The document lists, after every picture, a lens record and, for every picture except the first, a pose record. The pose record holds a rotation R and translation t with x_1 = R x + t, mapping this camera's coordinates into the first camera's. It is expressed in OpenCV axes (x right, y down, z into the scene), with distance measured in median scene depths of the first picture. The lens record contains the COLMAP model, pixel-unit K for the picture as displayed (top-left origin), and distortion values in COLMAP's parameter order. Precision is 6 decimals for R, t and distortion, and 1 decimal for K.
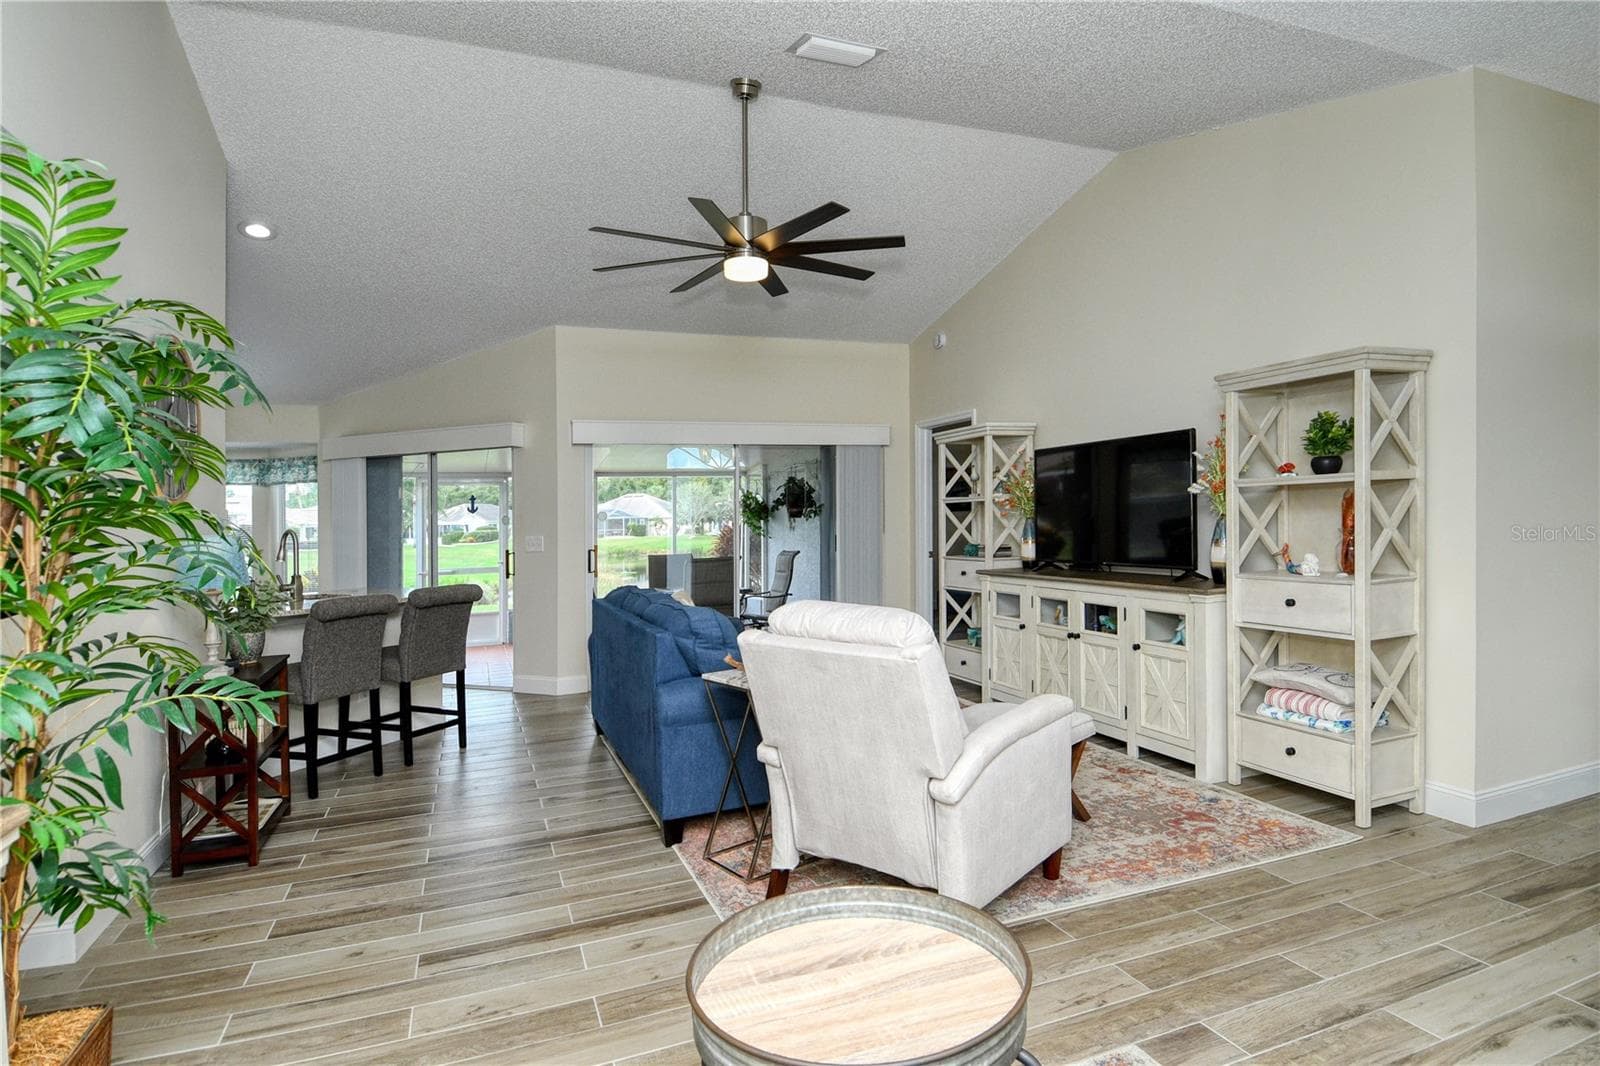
lens RADIAL K [[868.9, 0, 808.2], [0, 868.9, 527.3], [0, 0, 1]] dist [0.022241, -0.033122]
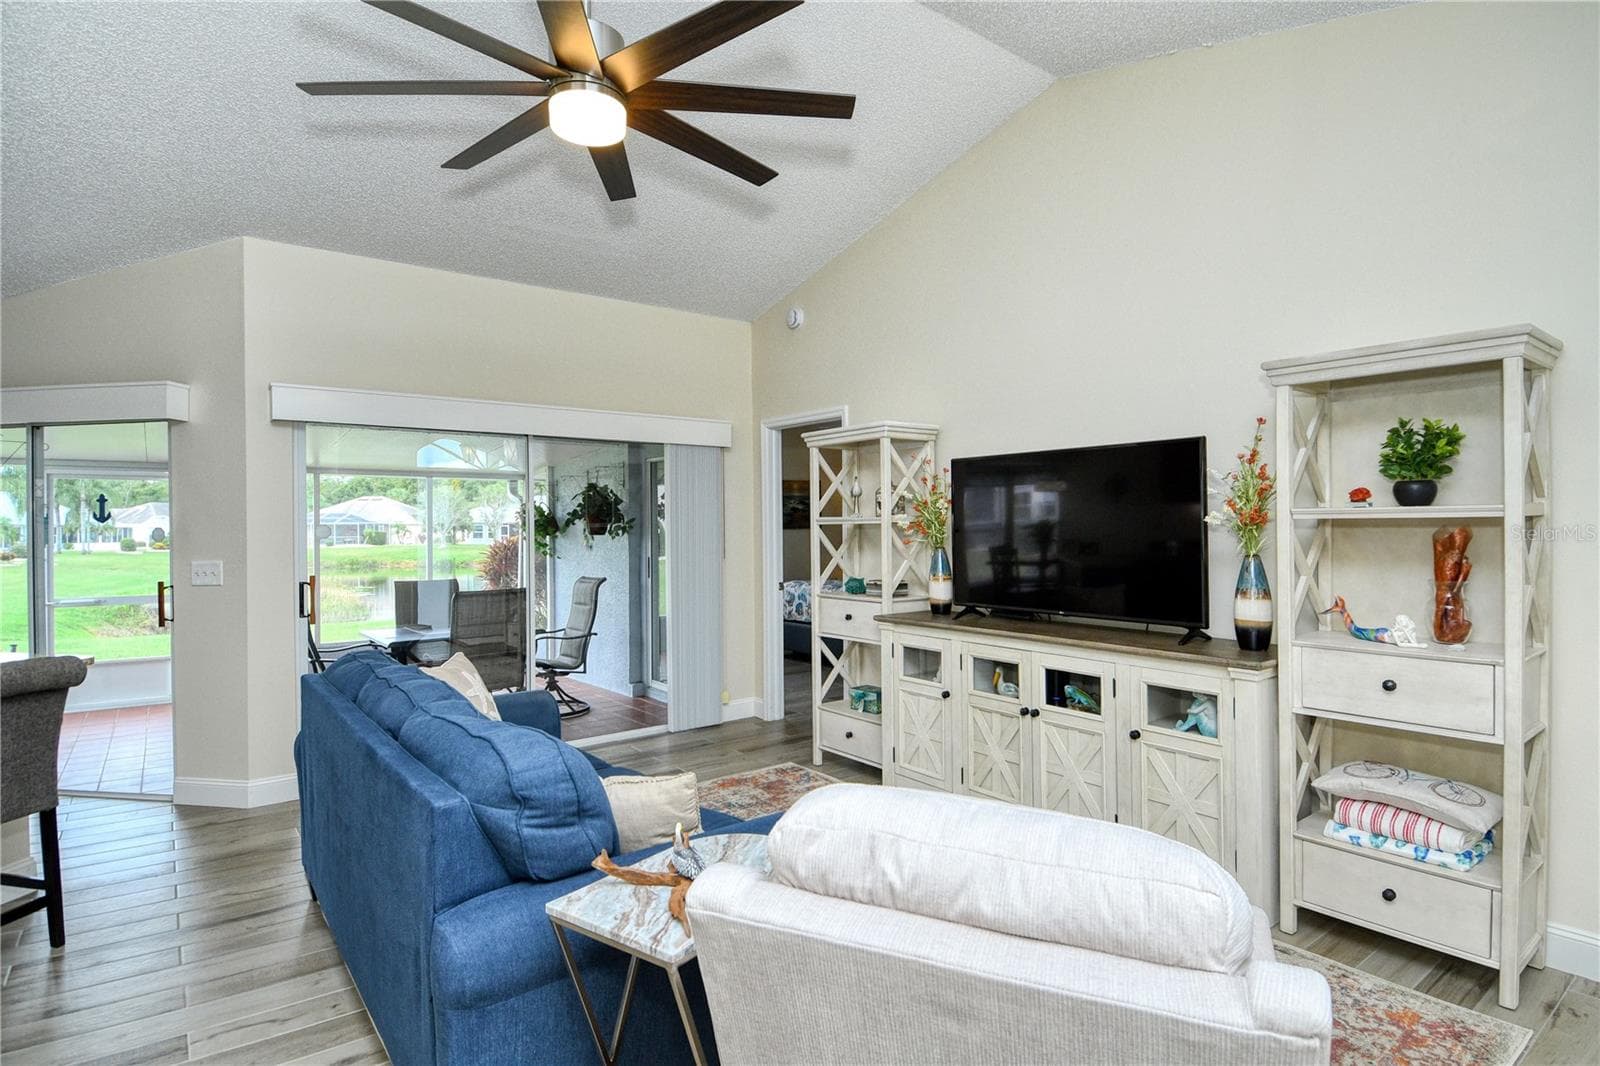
lens RADIAL K [[868.9, 0, 805.4], [0, 868.9, 576.5], [0, 0, 1]] dist [0.022241, -0.033122]
pose [[0.965117, 0.006114, 0.261749, -0.065726], [-0.017660, 0.998971, 0.041782, -0.016610], [-0.261224, -0.044947, 0.964231, 0.308730]]
